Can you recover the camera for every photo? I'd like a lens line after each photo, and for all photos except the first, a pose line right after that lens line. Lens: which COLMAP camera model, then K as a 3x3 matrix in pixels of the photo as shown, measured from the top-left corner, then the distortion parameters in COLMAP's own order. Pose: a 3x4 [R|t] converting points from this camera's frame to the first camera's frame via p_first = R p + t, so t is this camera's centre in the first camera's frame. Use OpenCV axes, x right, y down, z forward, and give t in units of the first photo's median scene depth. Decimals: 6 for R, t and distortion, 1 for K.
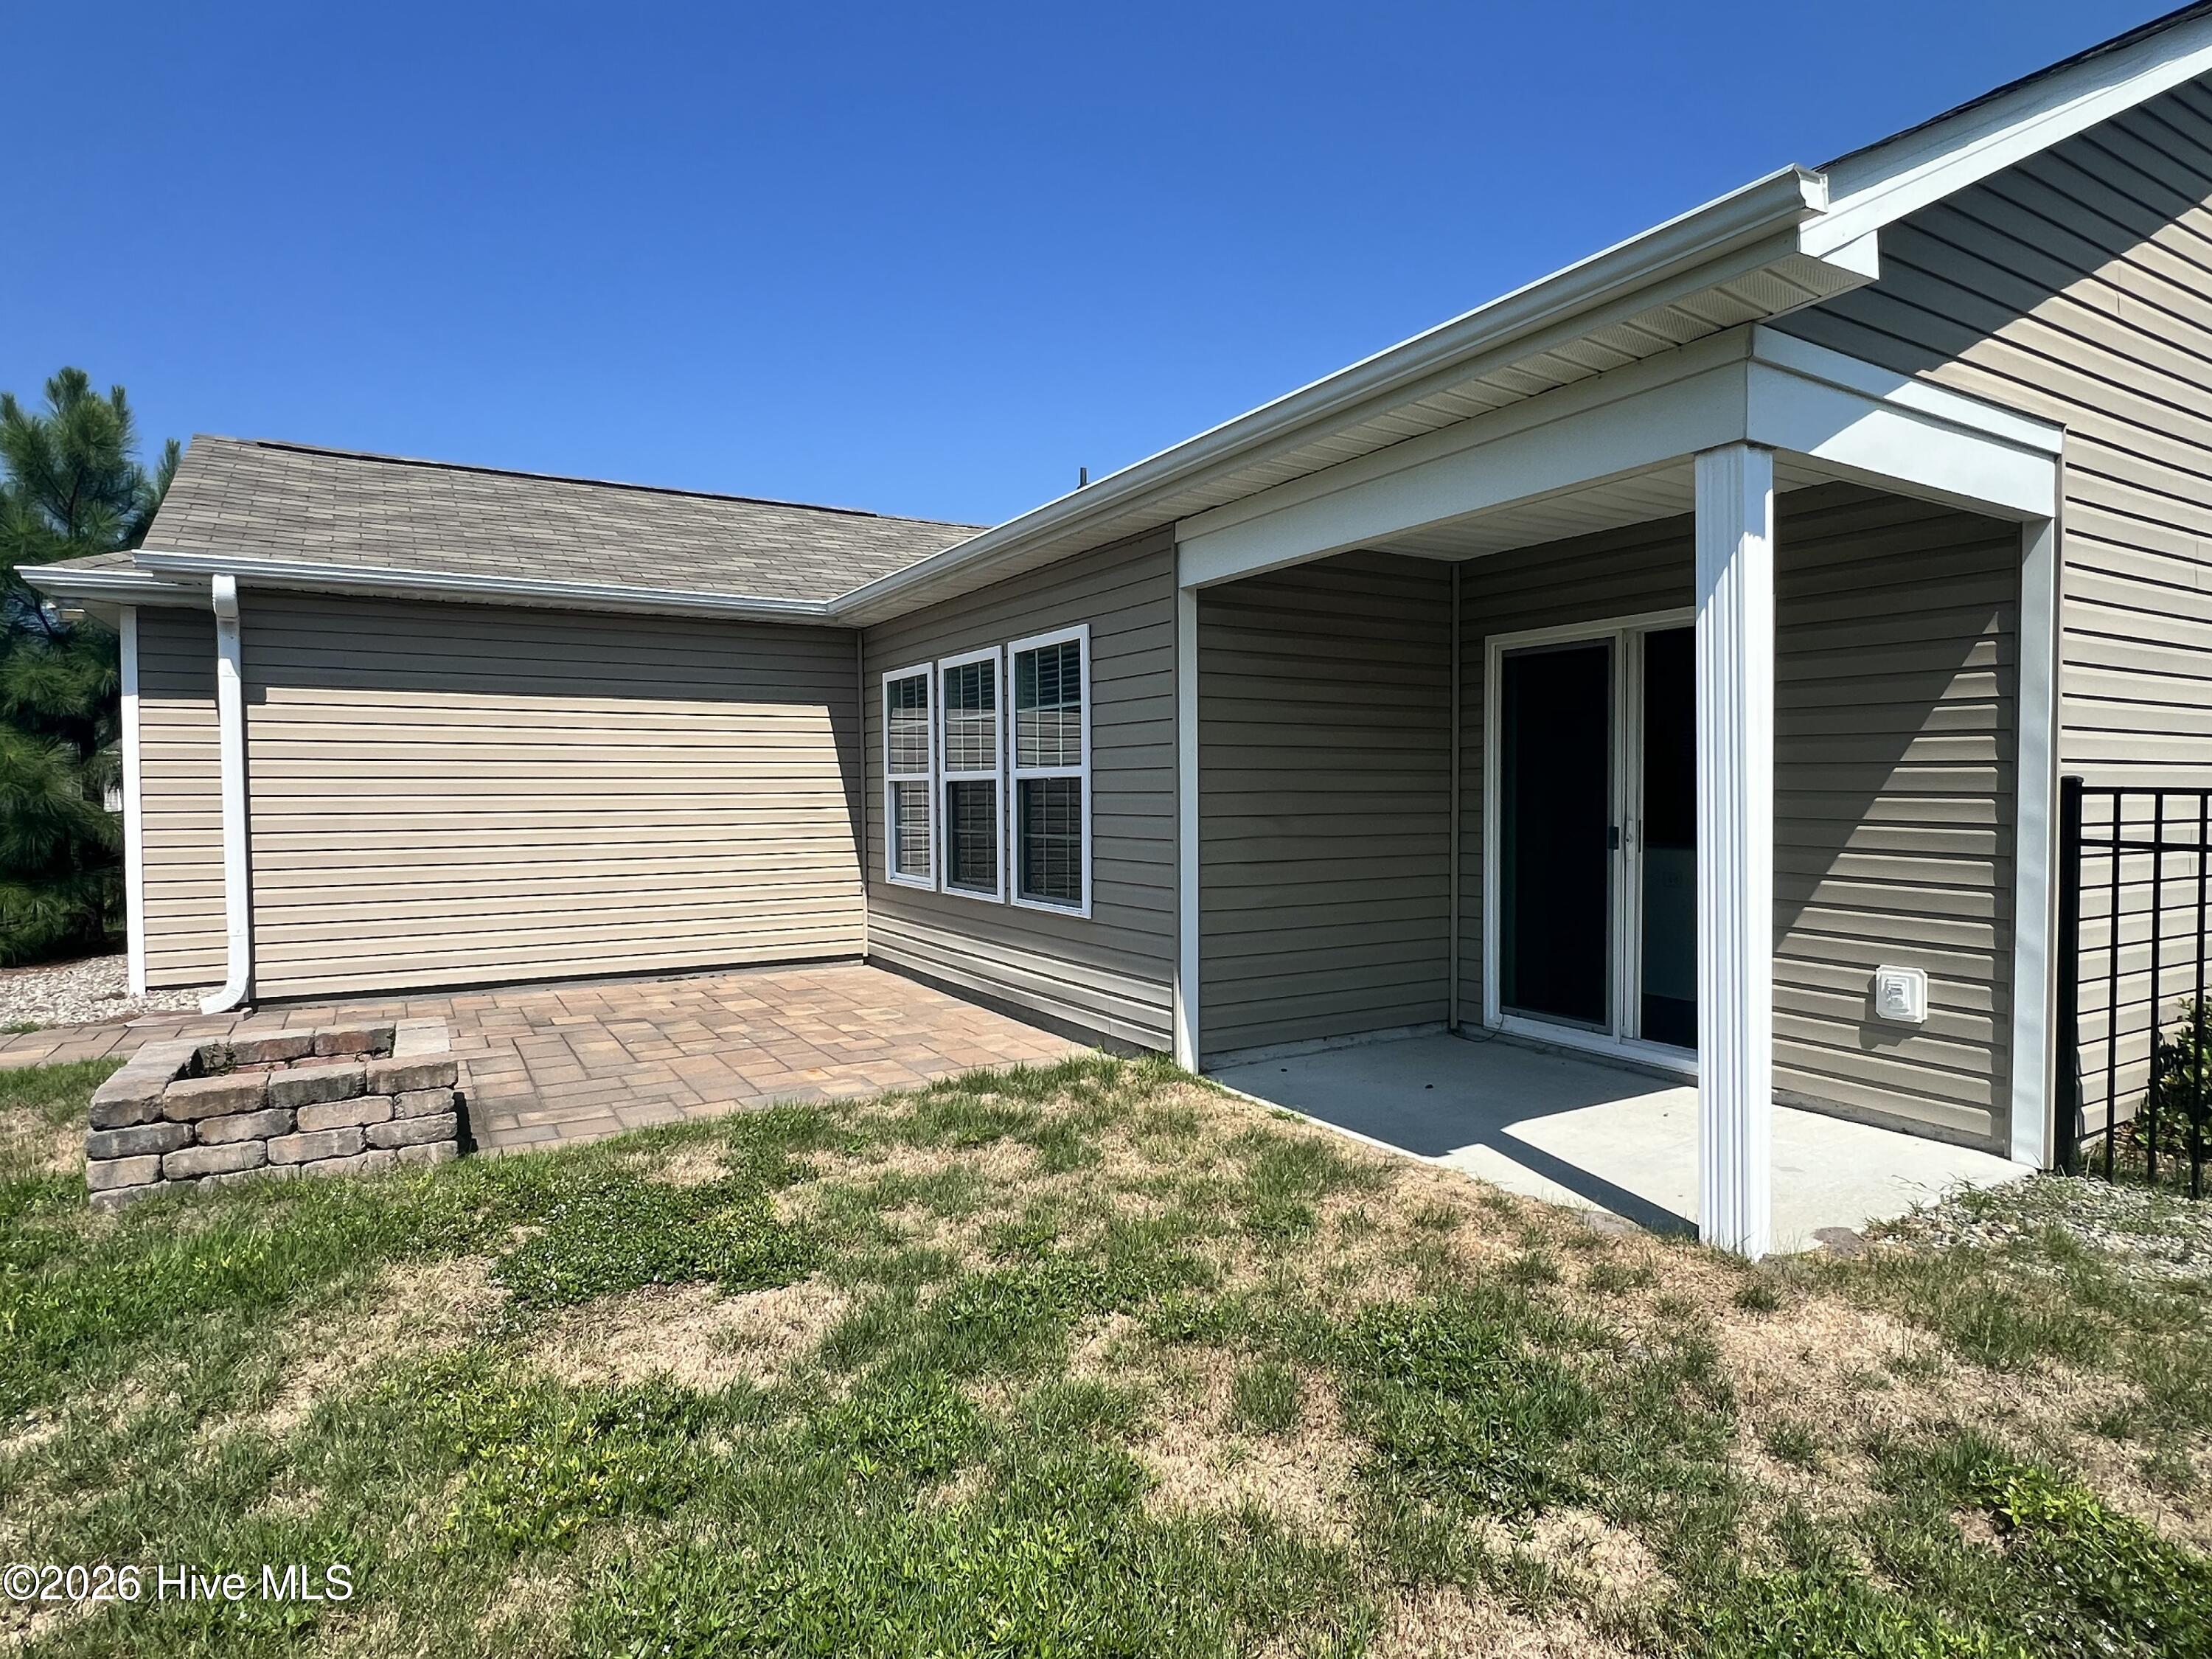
lens RADIAL K [[1216.2, 0, 1103.5], [0, 1216.2, 818.8], [0, 0, 1]] dist [0.001727, 0.000042]
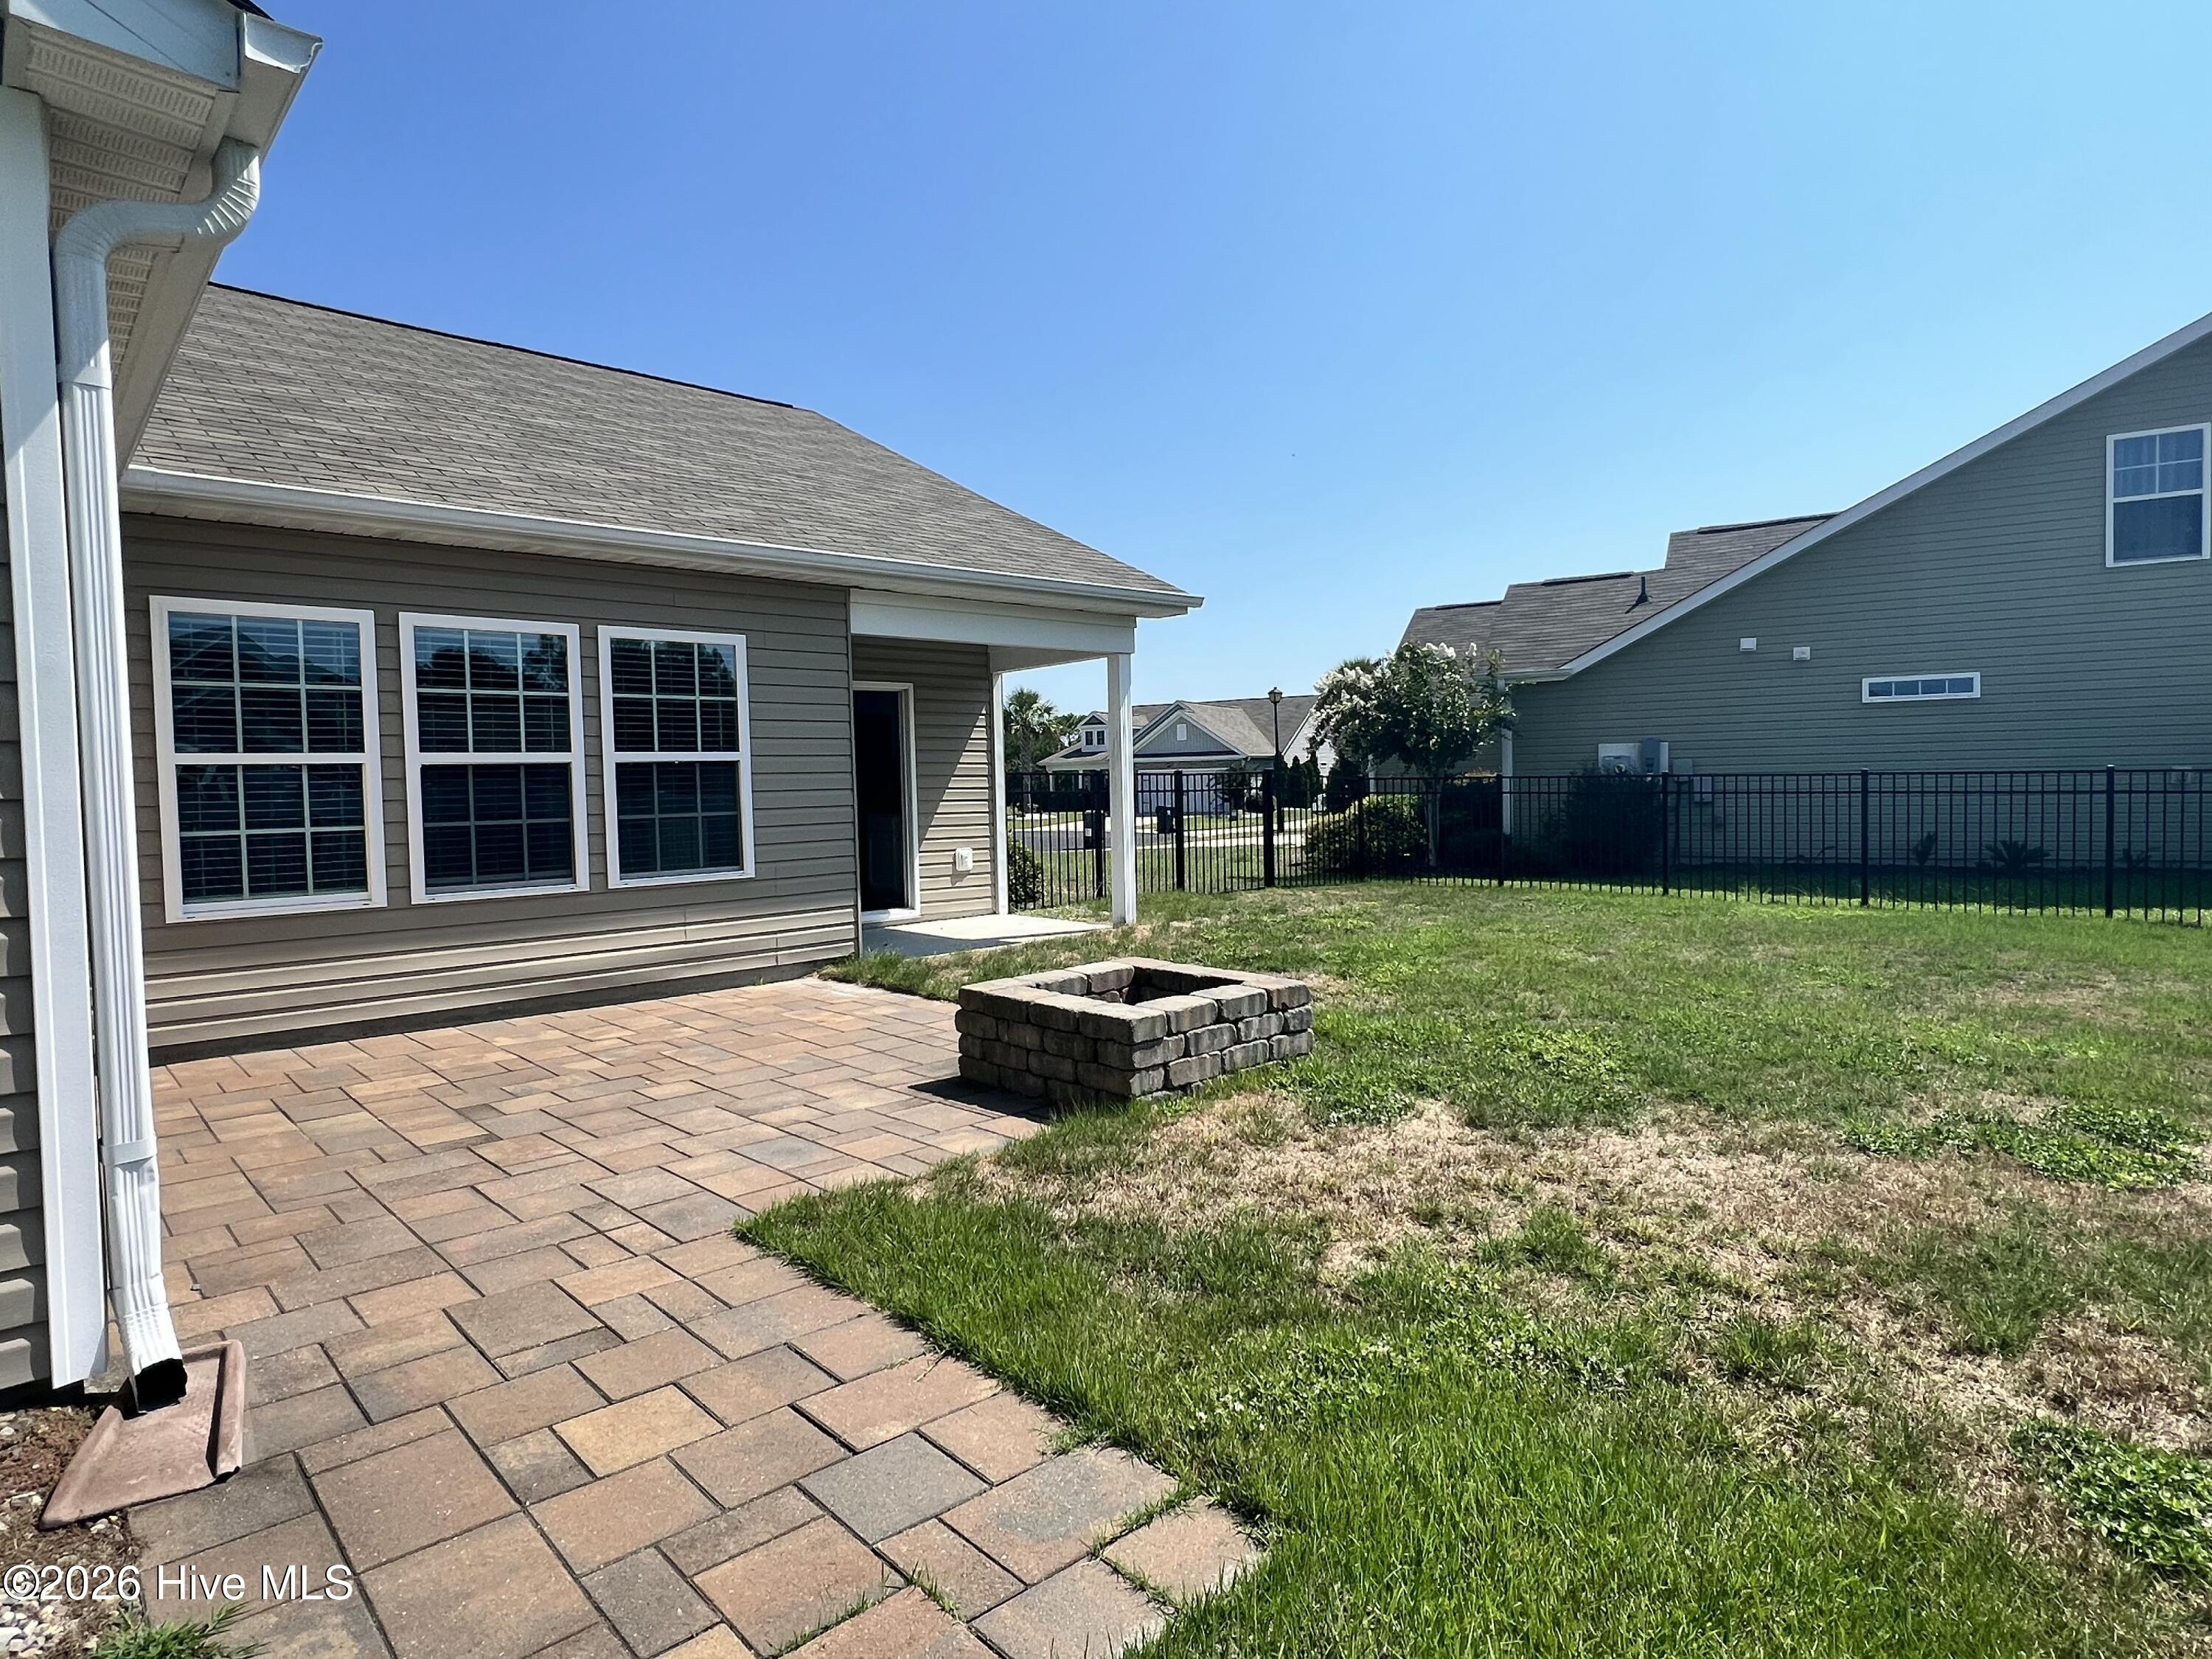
lens RADIAL K [[1216.2, 0, 1100.9], [0, 1216.2, 831.8], [0, 0, 1]] dist [0.001727, 0.000042]
pose [[-0.217766, -0.030064, 0.975538, -1.284789], [0.047176, 0.998033, 0.041288, 0.002336], [-0.974860, 0.055013, -0.215919, 0.924001]]
